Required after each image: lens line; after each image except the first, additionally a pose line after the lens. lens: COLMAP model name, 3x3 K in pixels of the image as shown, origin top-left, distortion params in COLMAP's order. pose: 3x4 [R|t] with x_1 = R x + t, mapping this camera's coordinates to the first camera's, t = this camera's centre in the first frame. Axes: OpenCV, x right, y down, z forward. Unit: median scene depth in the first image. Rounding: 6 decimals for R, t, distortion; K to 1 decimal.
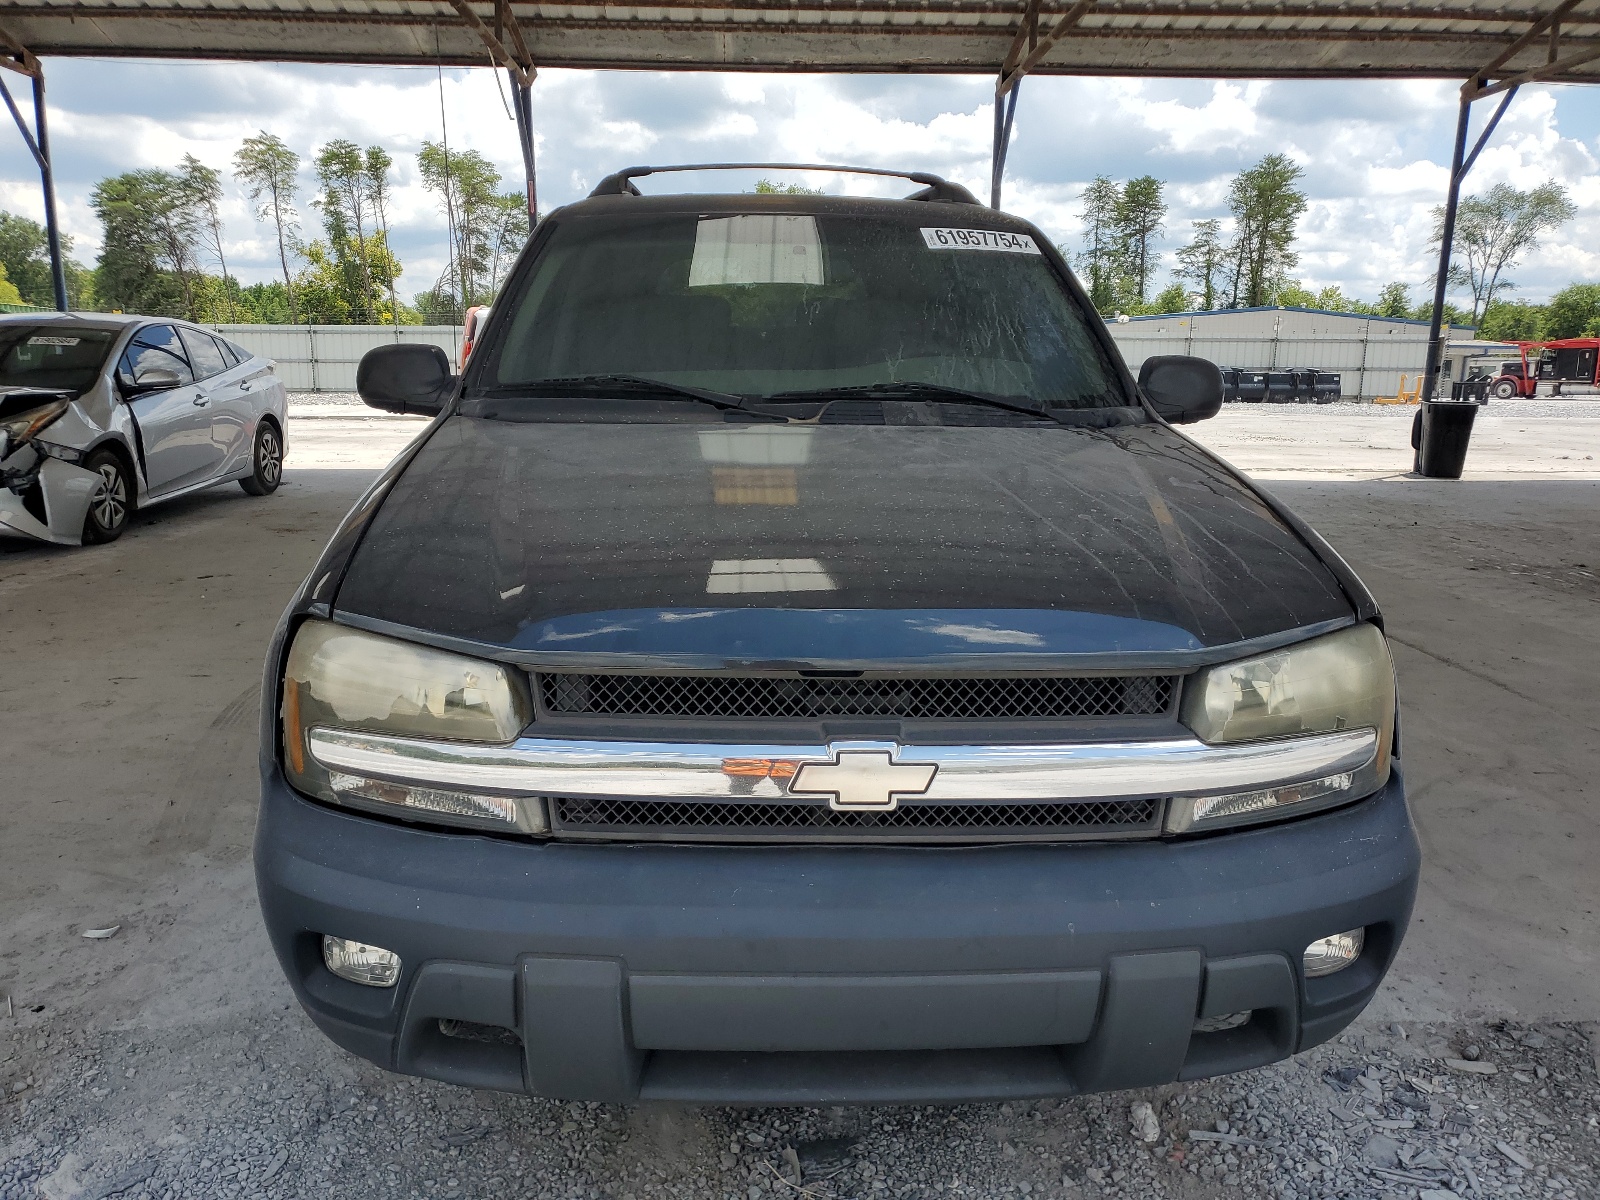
lens RADIAL K [[1249.1, 0, 779.1], [0, 1249.1, 600.7], [0, 0, 1]] dist [-0.001399, -0.006723]
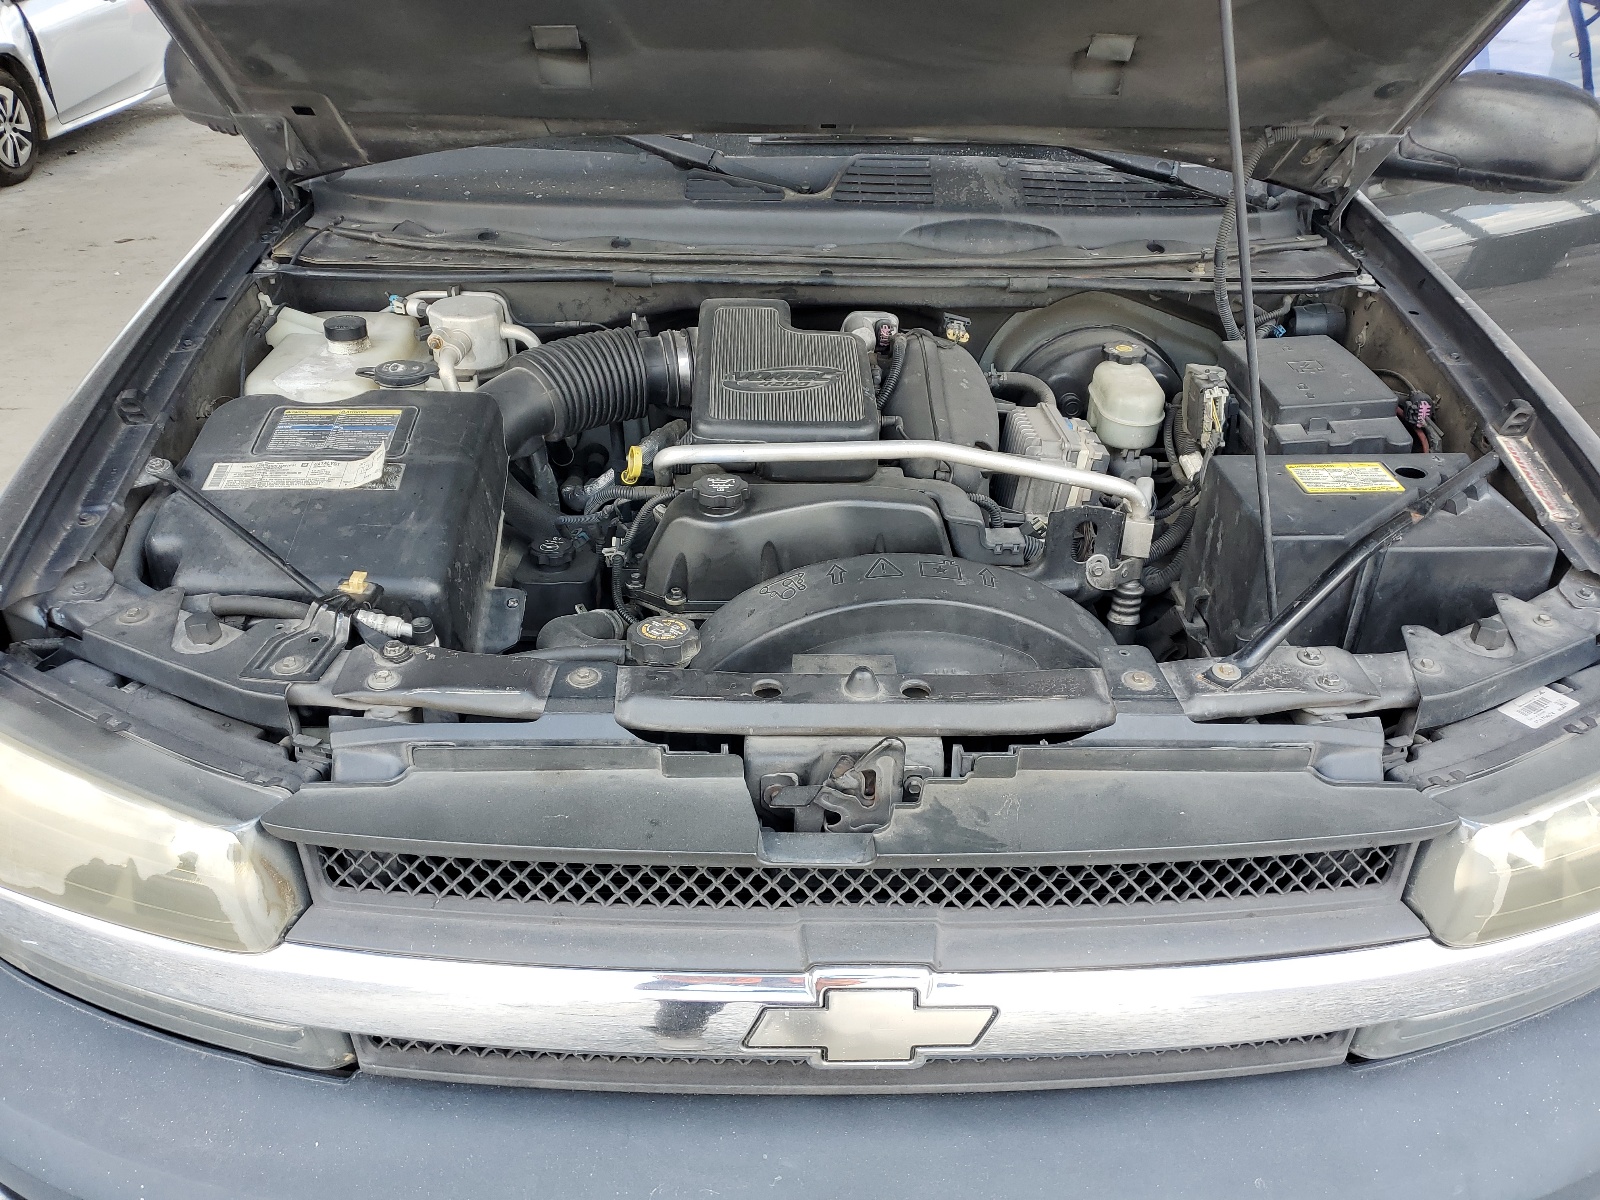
lens RADIAL K [[1249.1, 0, 779.1], [0, 1249.1, 600.7], [0, 0, 1]] dist [-0.001399, -0.006723]
pose [[0.999657, 0.019876, -0.017072, 0.030702], [-0.013554, 0.949904, 0.312248, -0.223645], [0.022423, -0.311909, 0.949847, 0.492208]]
